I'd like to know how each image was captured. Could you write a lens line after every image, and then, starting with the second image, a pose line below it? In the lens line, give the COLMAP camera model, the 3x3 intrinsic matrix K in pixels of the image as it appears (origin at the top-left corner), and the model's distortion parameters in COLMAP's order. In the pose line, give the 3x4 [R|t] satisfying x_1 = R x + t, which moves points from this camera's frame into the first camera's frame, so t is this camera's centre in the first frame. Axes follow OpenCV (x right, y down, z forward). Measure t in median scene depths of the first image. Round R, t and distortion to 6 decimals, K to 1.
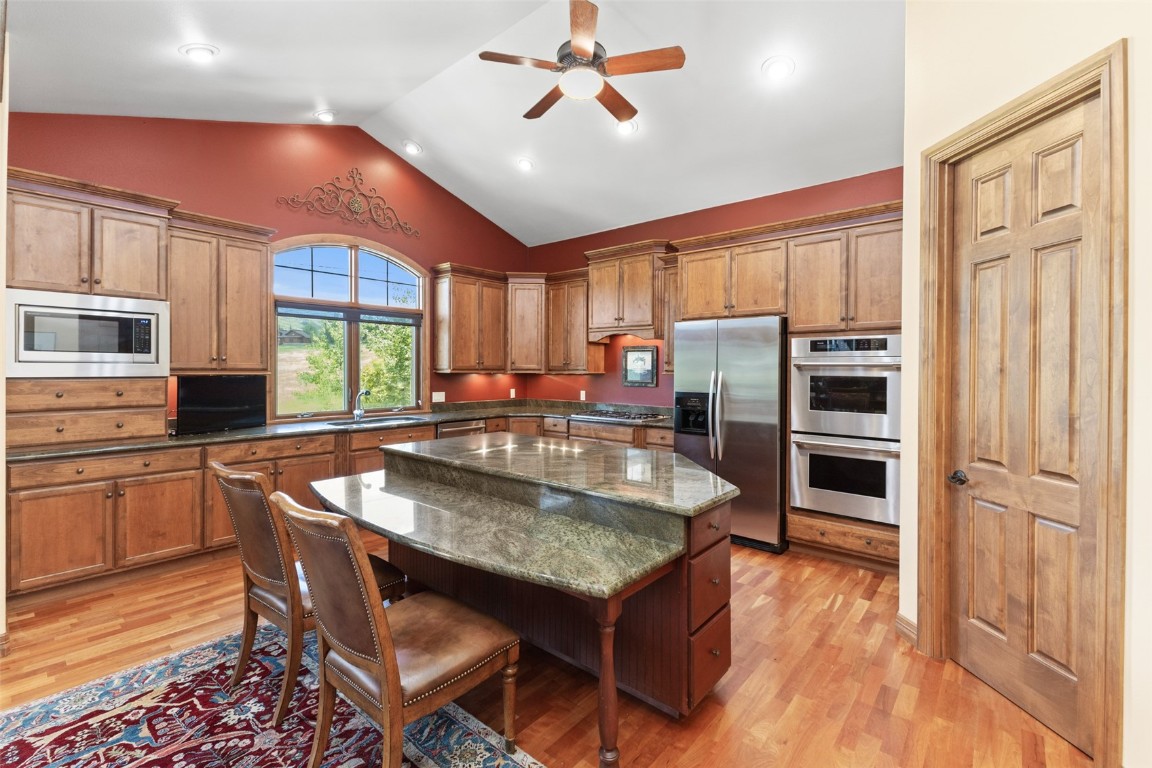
lens RADIAL K [[498.4, 0, 575.1], [0, 498.4, 374.0], [0, 0, 1]] dist [0.011987, -0.004890]
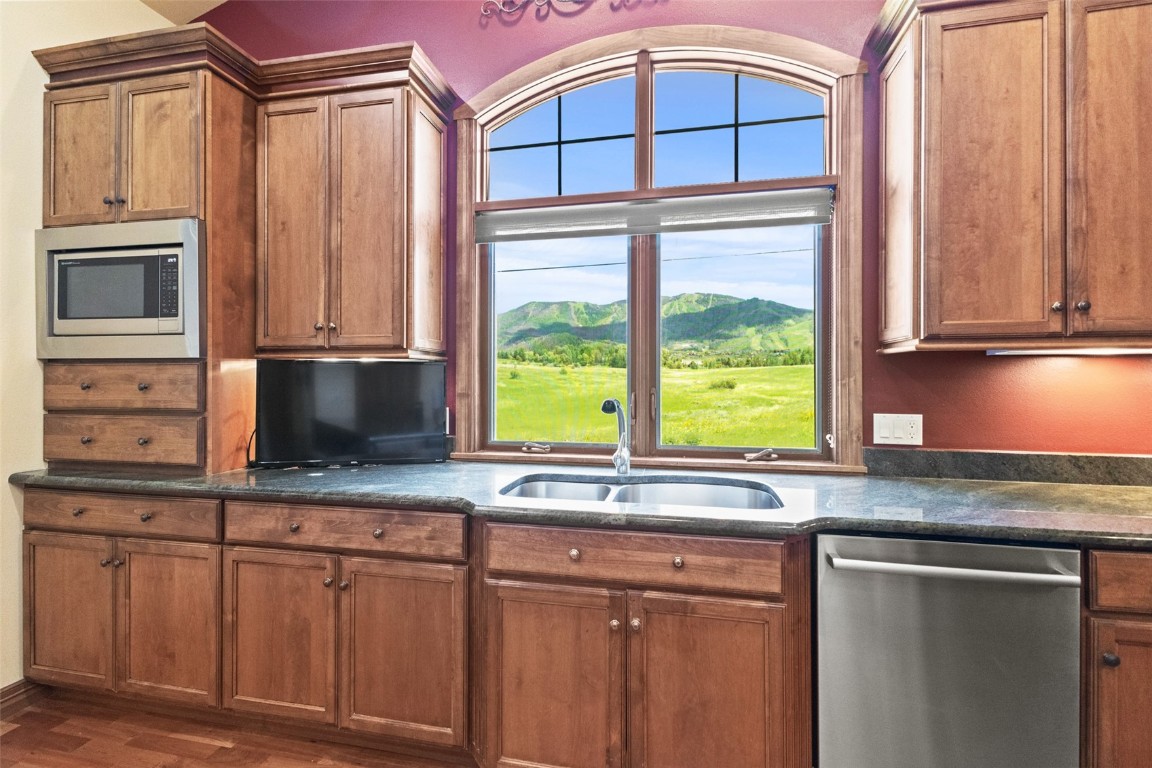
lens RADIAL K [[498.4, 0, 575.6], [0, 498.4, 381.7], [0, 0, 1]] dist [0.011987, -0.004890]
pose [[0.482181, -0.001800, -0.876070, -0.123322], [-0.007230, 0.999956, -0.006033, 0.025855], [0.876042, 0.009243, 0.482147, 0.922312]]
